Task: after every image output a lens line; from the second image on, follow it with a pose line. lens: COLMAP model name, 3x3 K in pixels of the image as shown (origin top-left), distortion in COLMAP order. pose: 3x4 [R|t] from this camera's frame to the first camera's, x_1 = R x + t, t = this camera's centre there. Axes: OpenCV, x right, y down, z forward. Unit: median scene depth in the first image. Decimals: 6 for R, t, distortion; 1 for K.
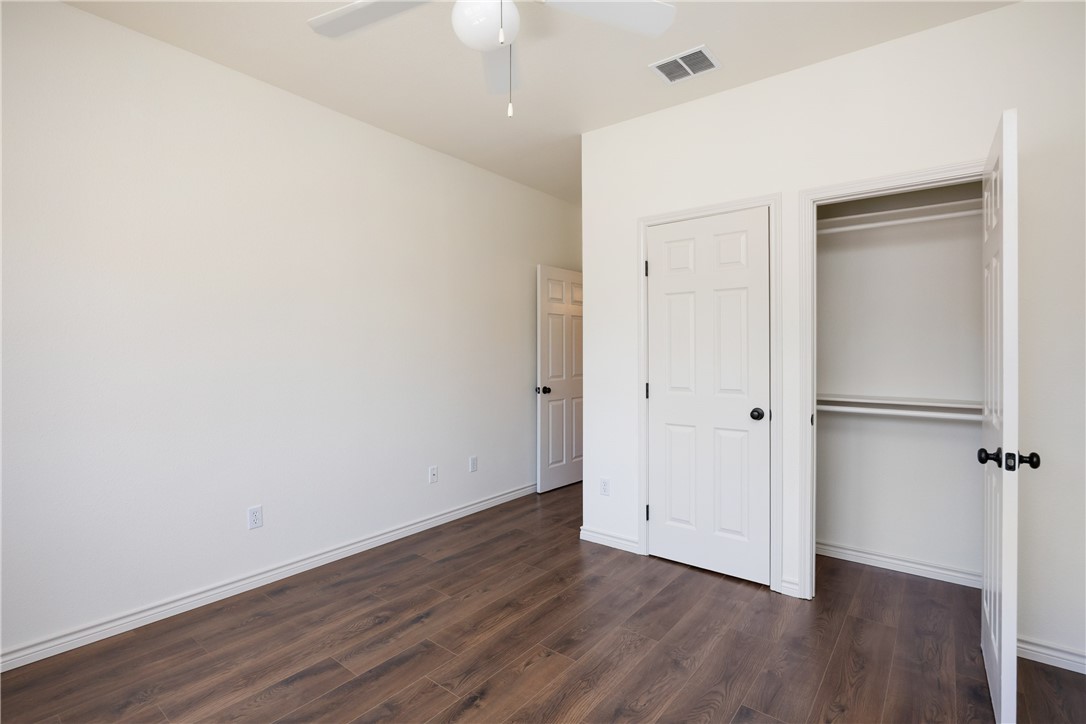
lens RADIAL K [[512.2, 0, 542.5], [0, 512.2, 350.7], [0, 0, 1]] dist [-0.012280, 0.001132]
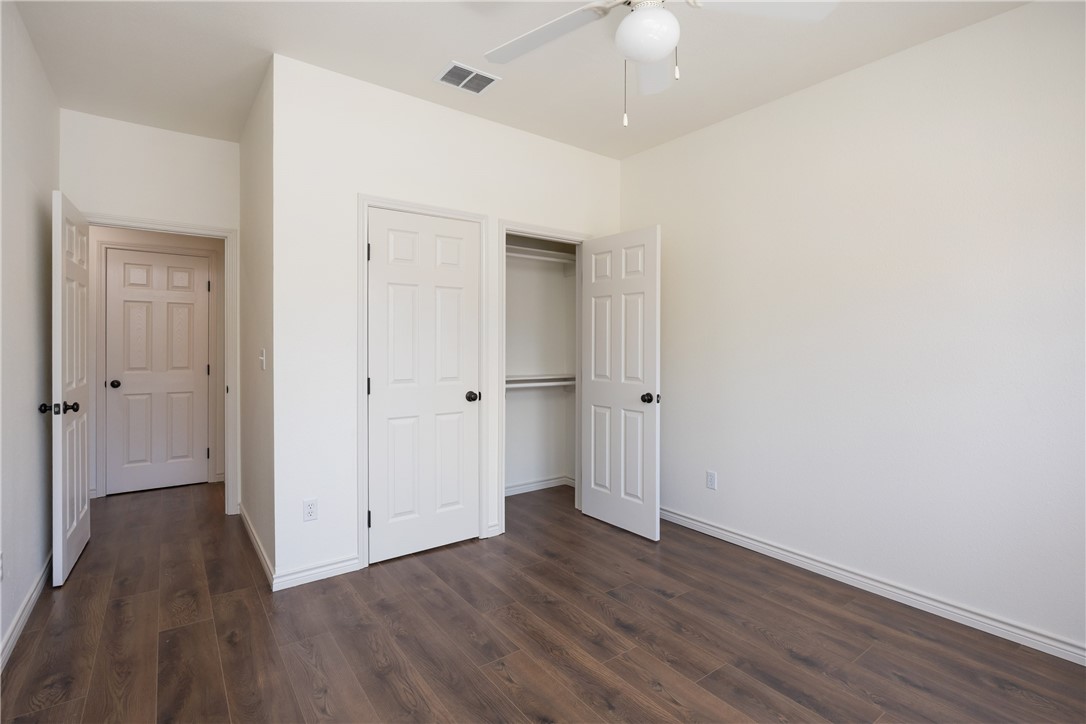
lens RADIAL K [[512.2, 0, 552.8], [0, 512.2, 342.9], [0, 0, 1]] dist [-0.012280, 0.001132]
pose [[0.265852, -0.005832, 0.963996, -0.688378], [-0.006523, 0.999948, 0.007848, -0.011077], [-0.963992, -0.008374, 0.265800, 0.514423]]
